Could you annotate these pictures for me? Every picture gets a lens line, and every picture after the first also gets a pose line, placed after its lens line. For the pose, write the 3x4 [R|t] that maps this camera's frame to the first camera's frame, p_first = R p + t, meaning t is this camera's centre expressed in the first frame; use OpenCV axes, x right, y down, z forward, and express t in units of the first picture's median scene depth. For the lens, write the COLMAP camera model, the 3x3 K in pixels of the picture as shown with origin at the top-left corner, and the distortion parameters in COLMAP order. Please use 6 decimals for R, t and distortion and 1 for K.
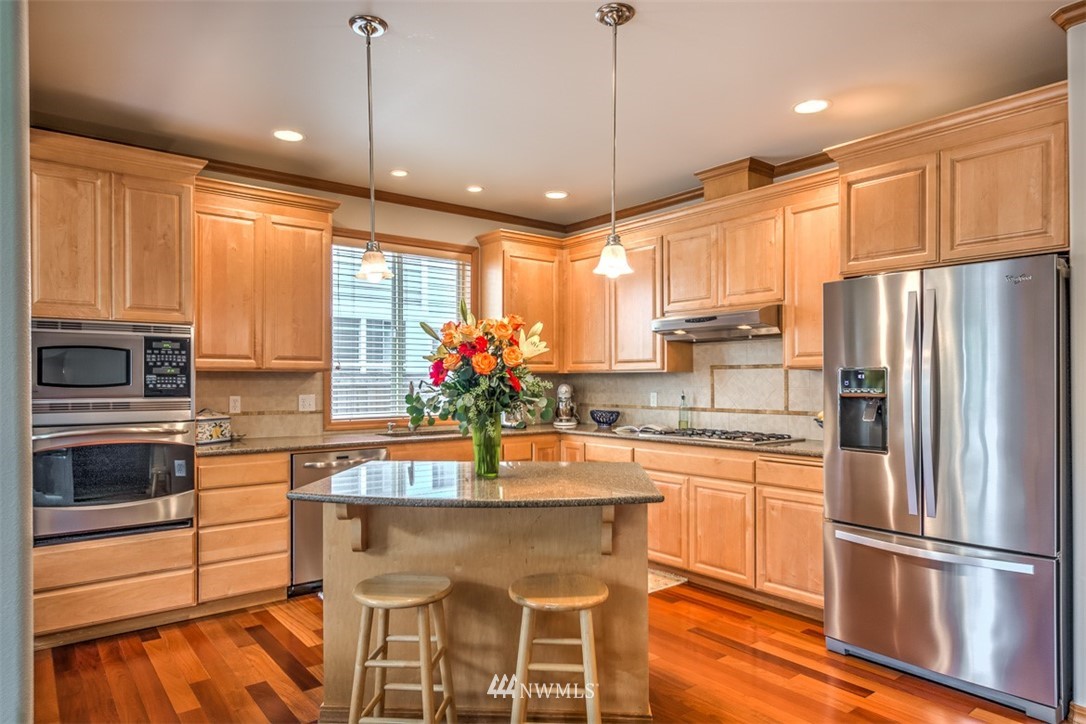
lens RADIAL K [[658.9, 0, 531.2], [0, 658.9, 382.0], [0, 0, 1]] dist [0.002114, 0.000358]
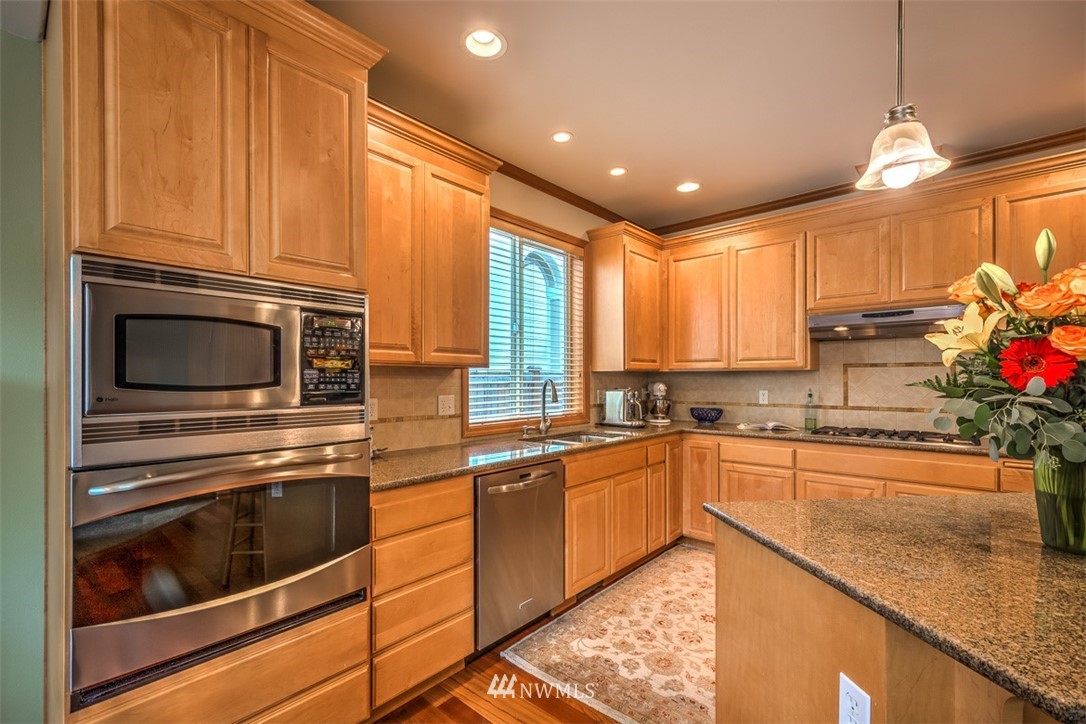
lens RADIAL K [[468.0, 0, 536.4], [0, 468.0, 379.2], [0, 0, 1]] dist [0.001467, -0.000475]
pose [[0.984373, -0.000263, 0.176095, -0.355850], [0.000491, 0.999999, -0.001252, -0.000618], [-0.176095, 0.001319, 0.984372, 0.422336]]
